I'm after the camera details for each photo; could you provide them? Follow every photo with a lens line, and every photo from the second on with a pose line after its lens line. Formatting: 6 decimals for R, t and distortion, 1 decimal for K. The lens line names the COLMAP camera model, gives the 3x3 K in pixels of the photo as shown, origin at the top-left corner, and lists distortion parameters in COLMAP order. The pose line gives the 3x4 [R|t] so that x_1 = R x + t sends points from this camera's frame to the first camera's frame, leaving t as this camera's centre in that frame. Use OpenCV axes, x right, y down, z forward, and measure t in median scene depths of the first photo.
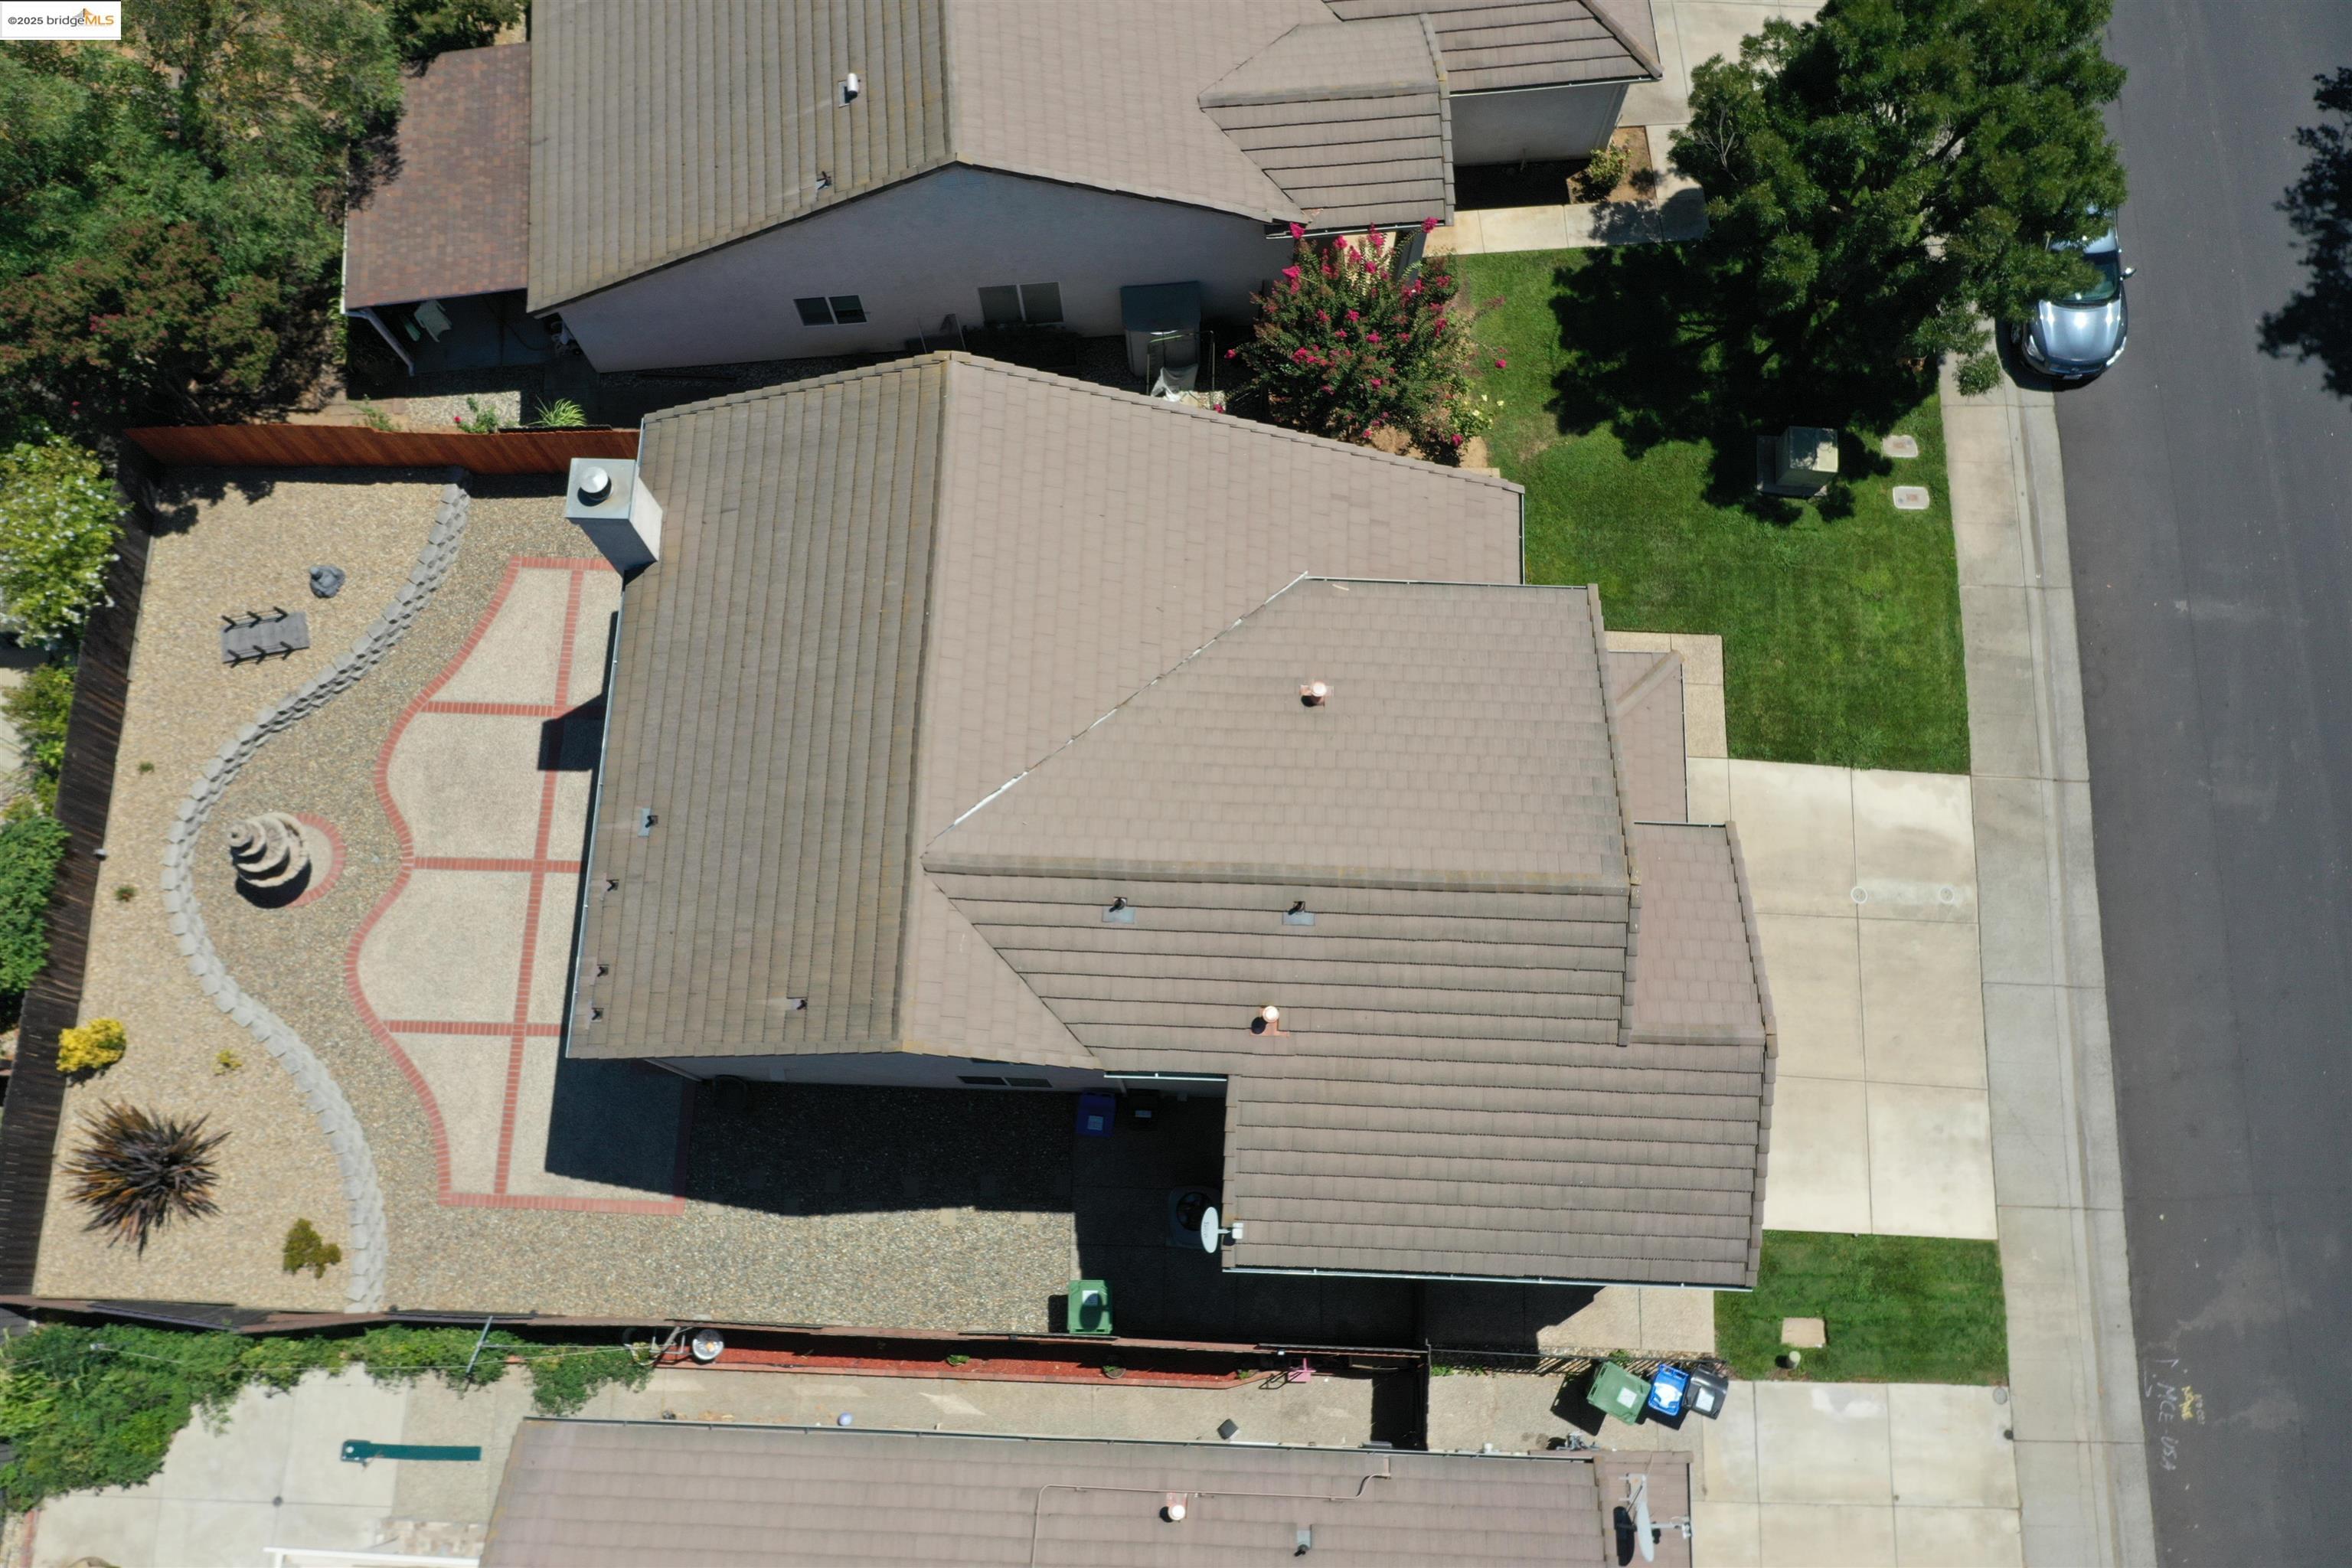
lens RADIAL K [[1892.0, 0, 1176.0], [0, 1892.0, 784.0], [0, 0, 1]] dist [-0.002424, 0.005742]
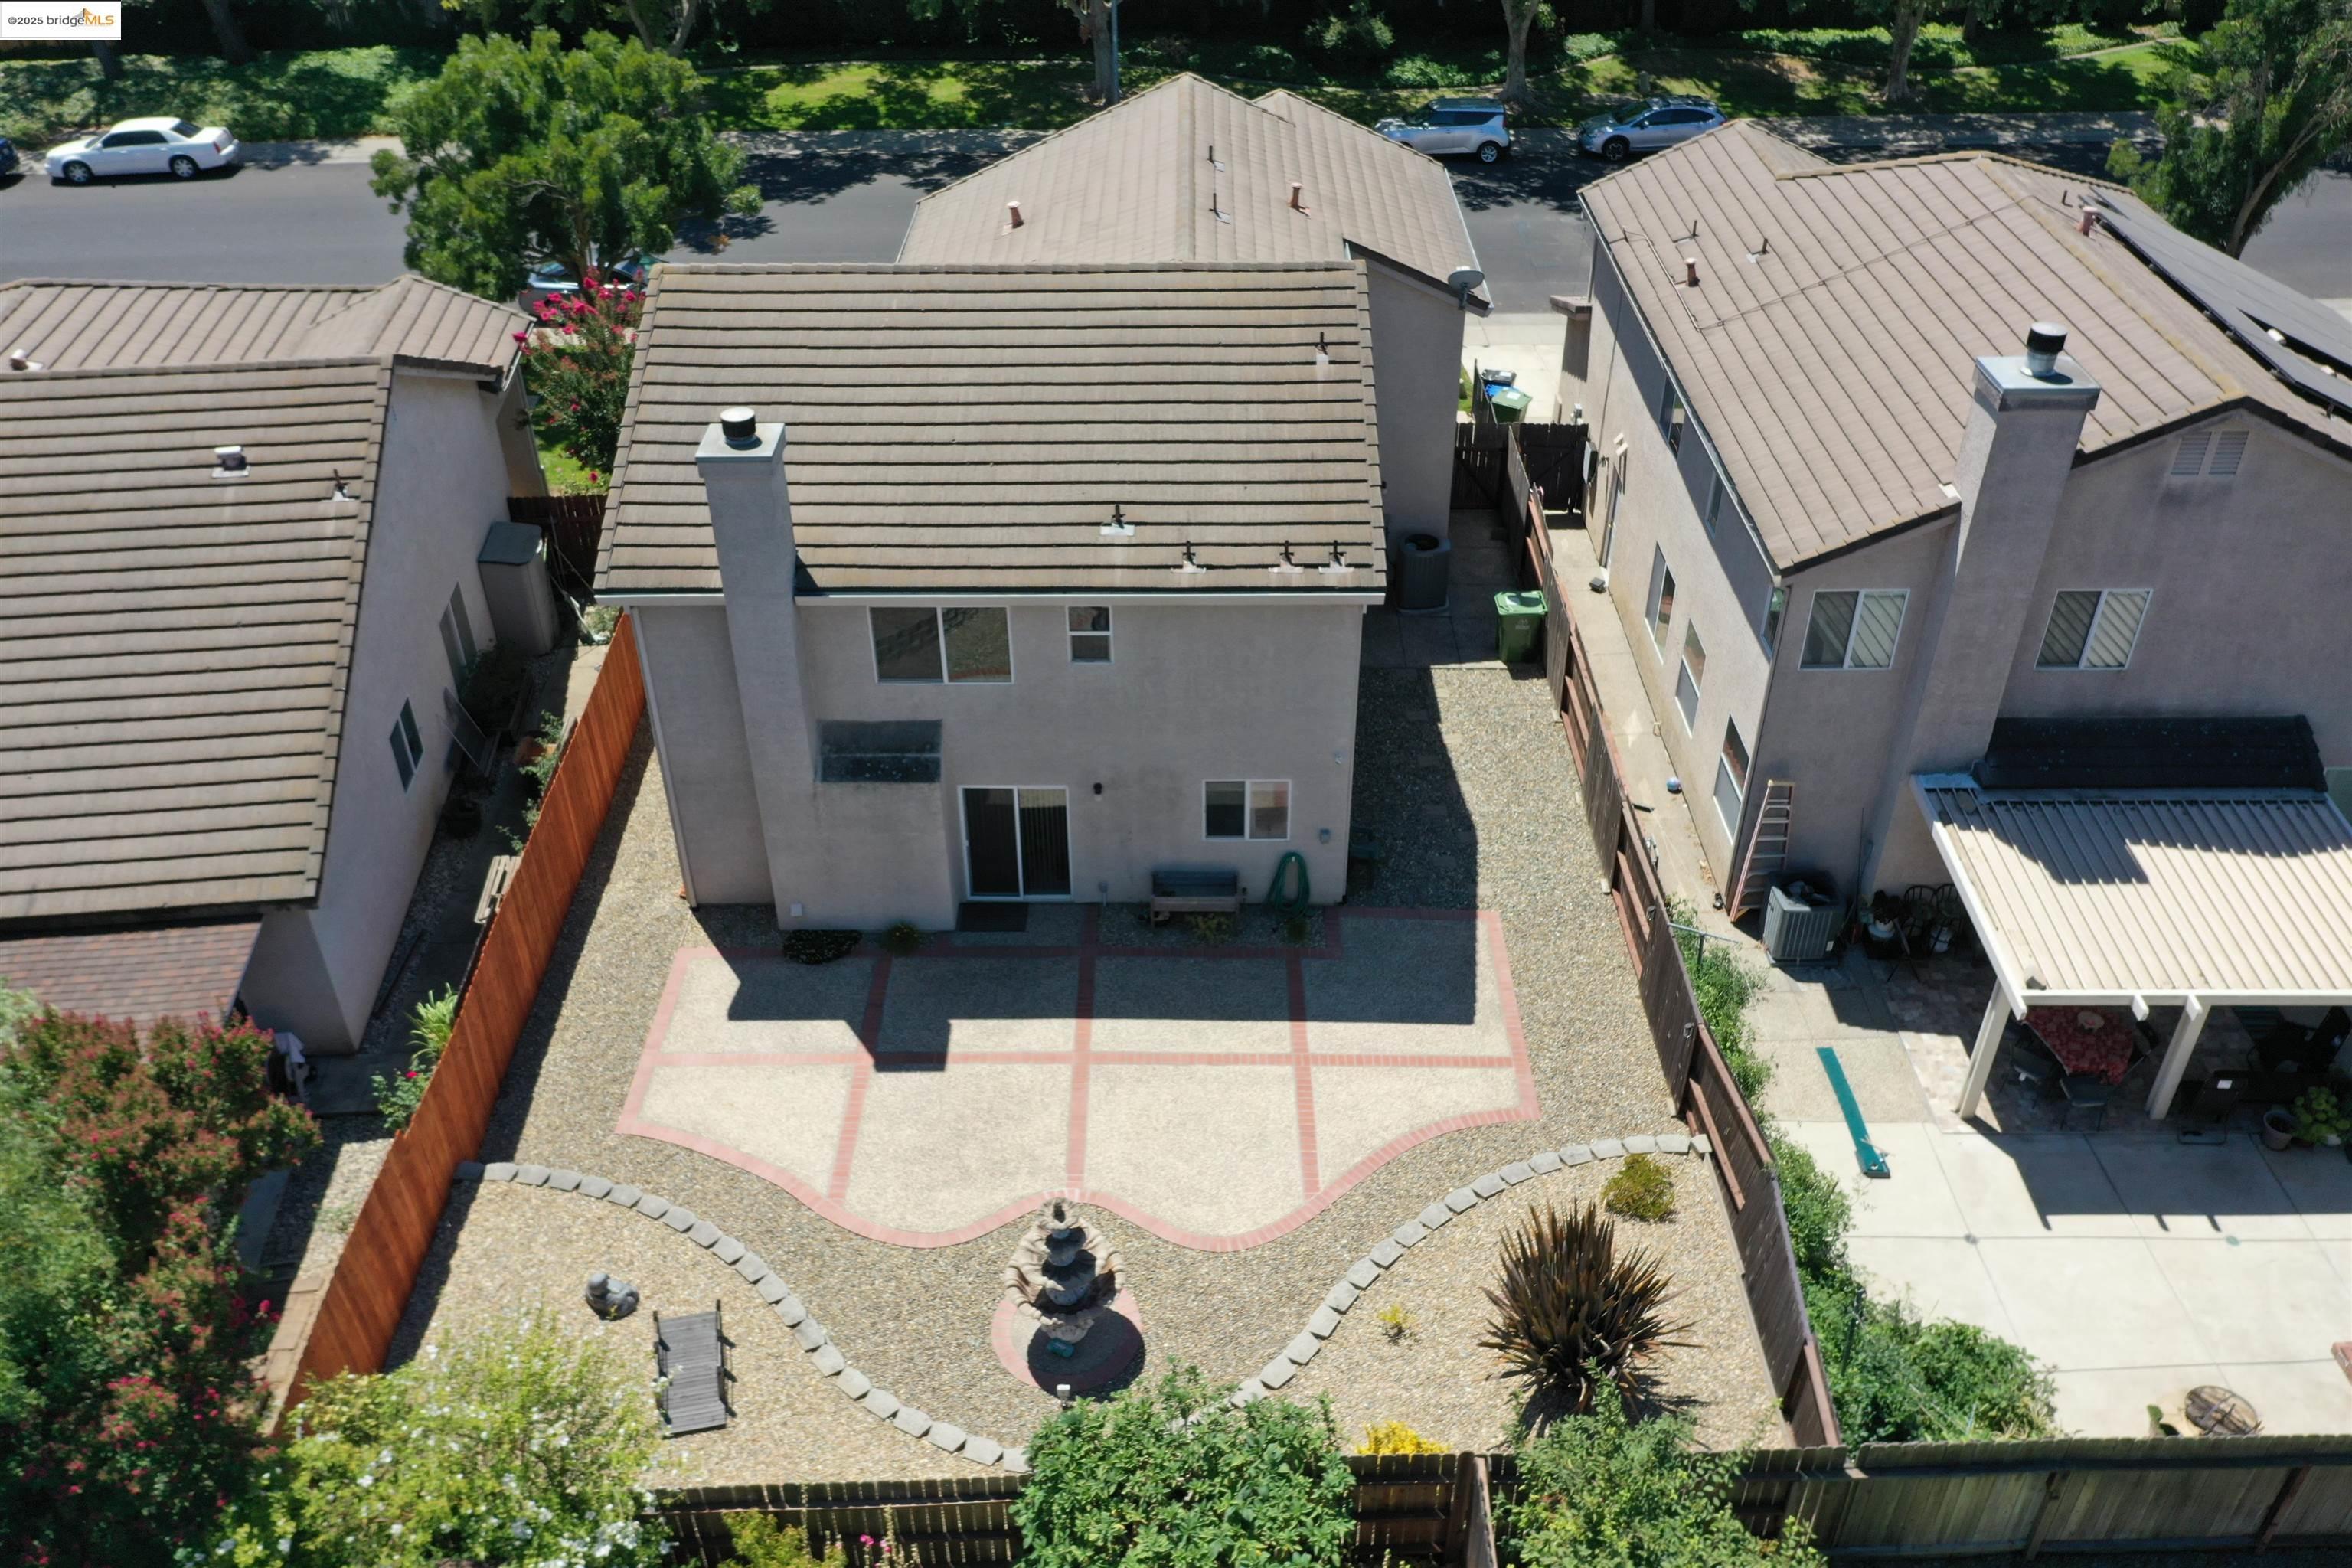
lens RADIAL K [[1887.2, 0, 1176.0], [0, 1887.2, 784.0], [0, 0, 1]] dist [0.005173, -0.001247]
pose [[-0.033444, -0.577166, 0.815942, -0.871013], [0.966778, 0.188327, 0.172842, -0.068100], [-0.253422, 0.794615, 0.551692, 0.489726]]
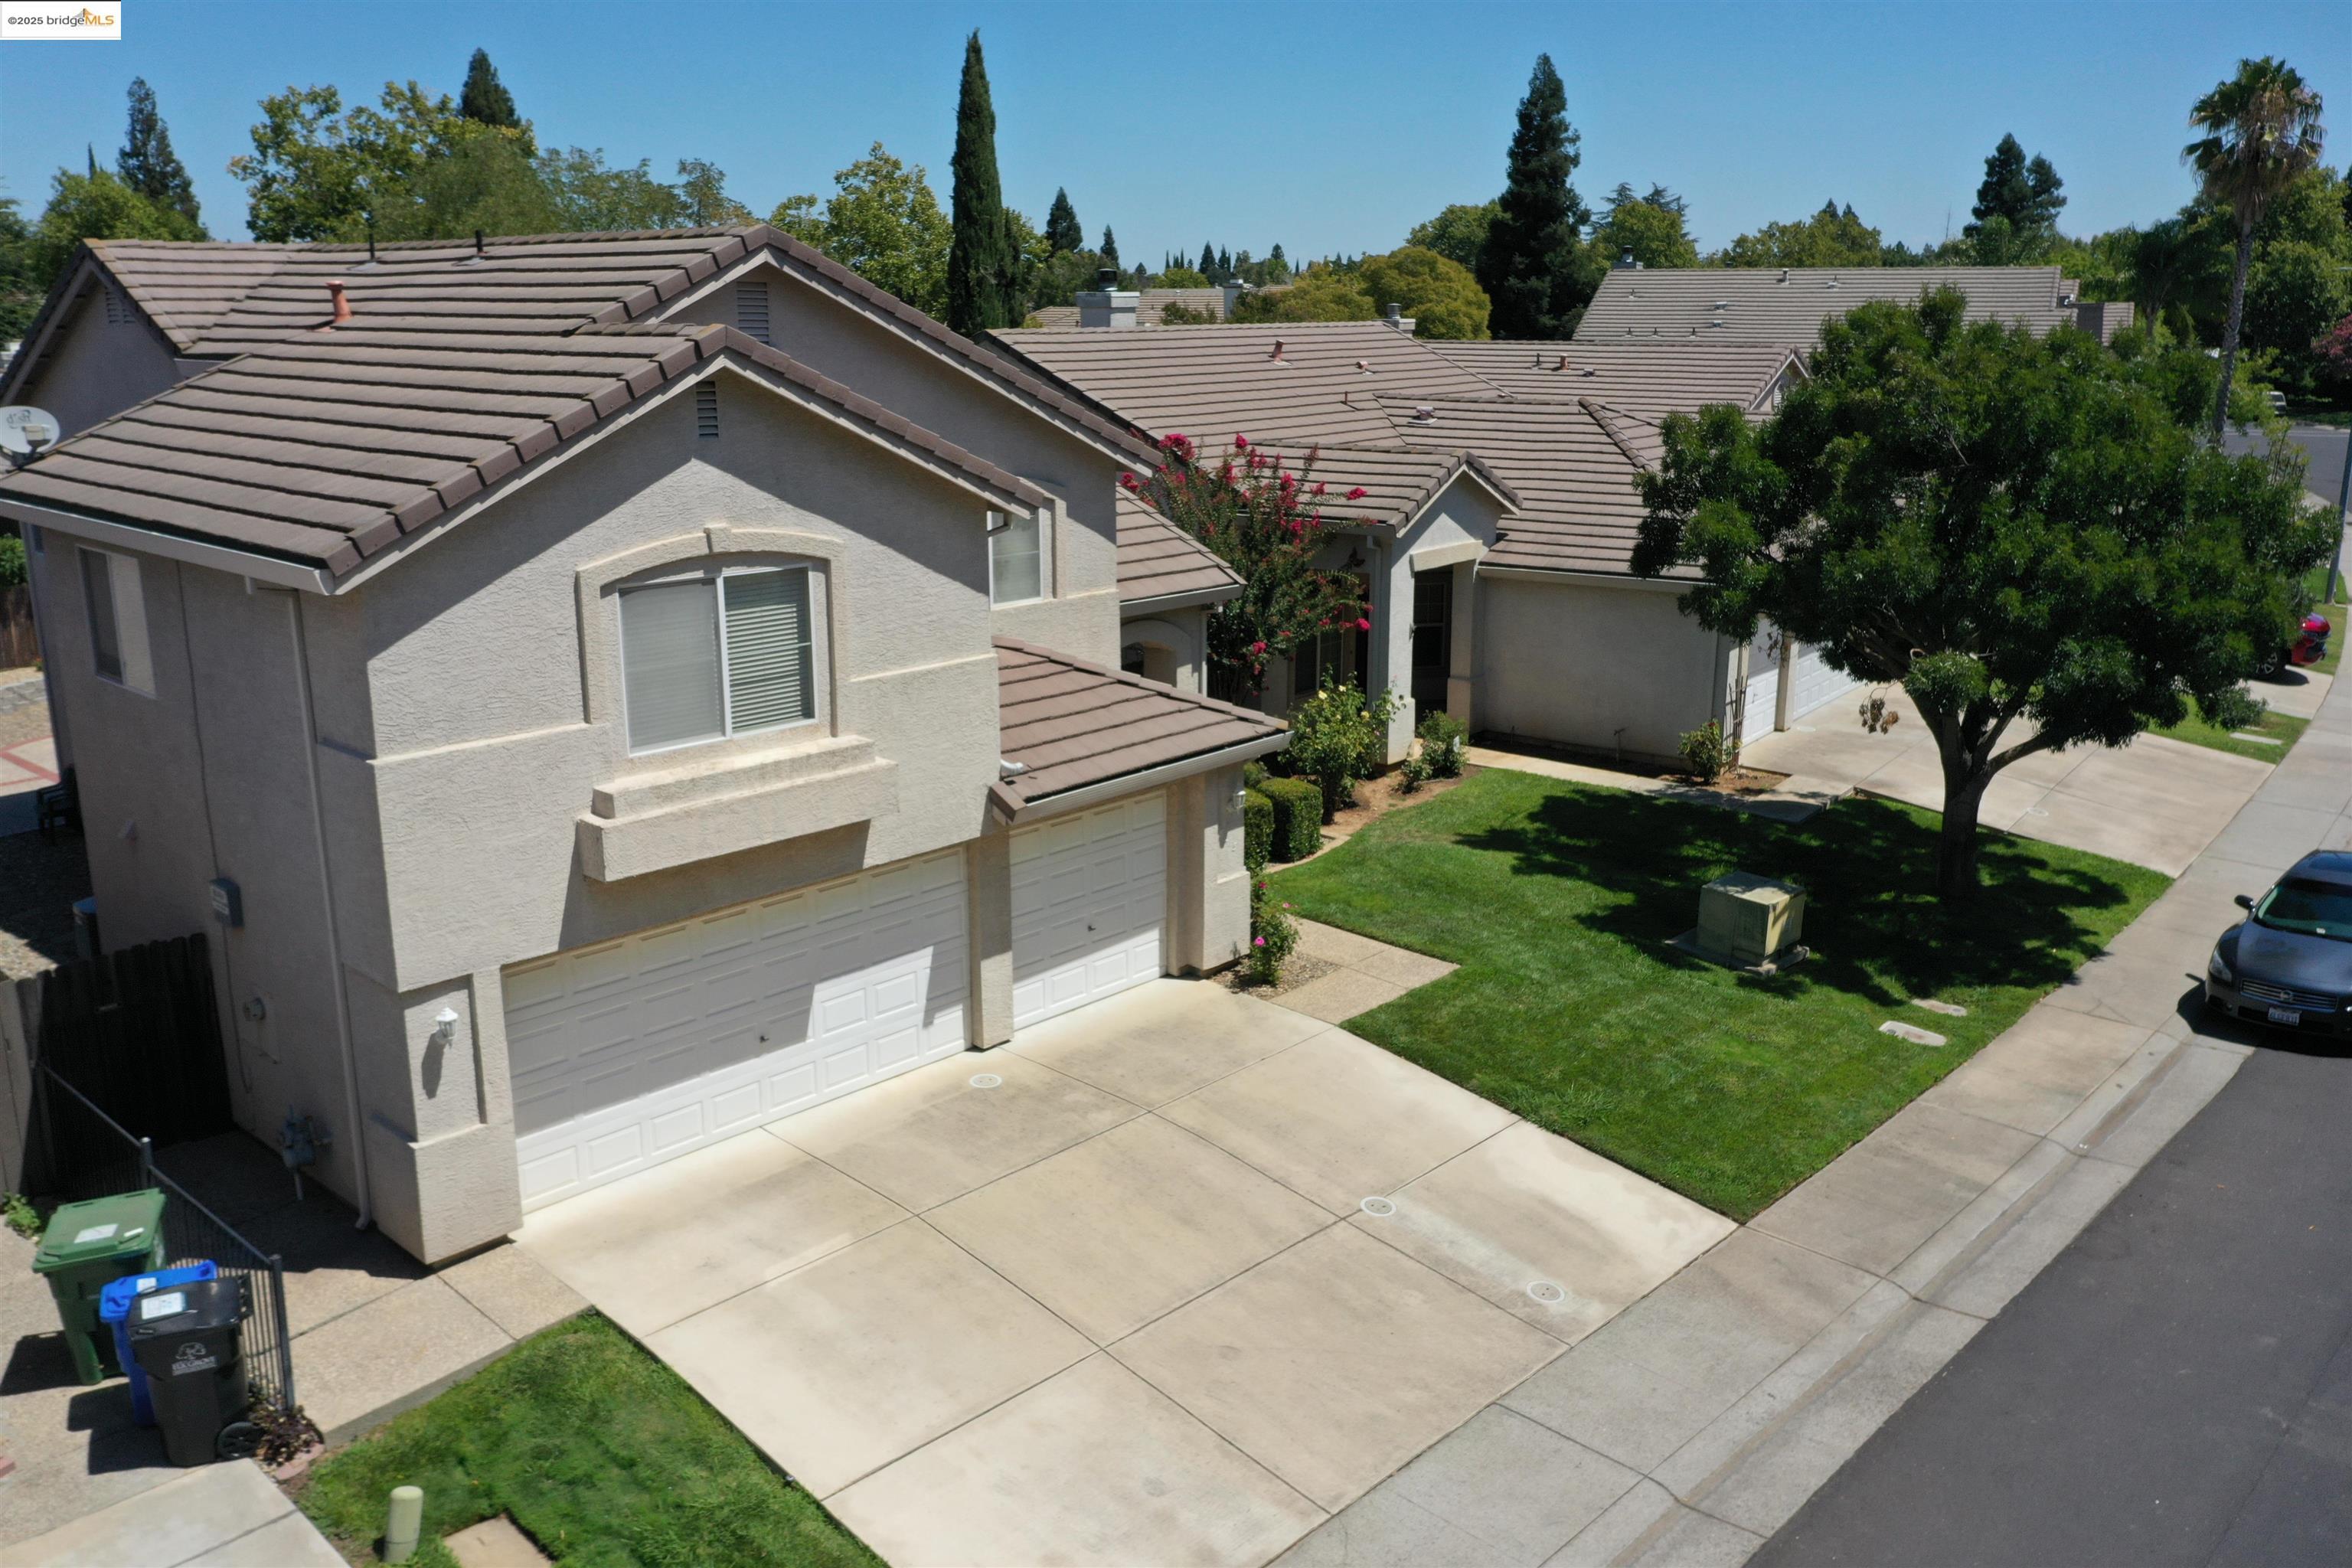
lens RADIAL K [[1887.2, 0, 1176.0], [0, 1887.2, 784.0], [0, 0, 1]] dist [0.005173, -0.001247]
pose [[0.754312, 0.167692, -0.634738, 0.600337], [-0.634470, 0.434645, -0.639165, 0.349360], [0.168703, 0.884852, 0.434253, 0.665461]]
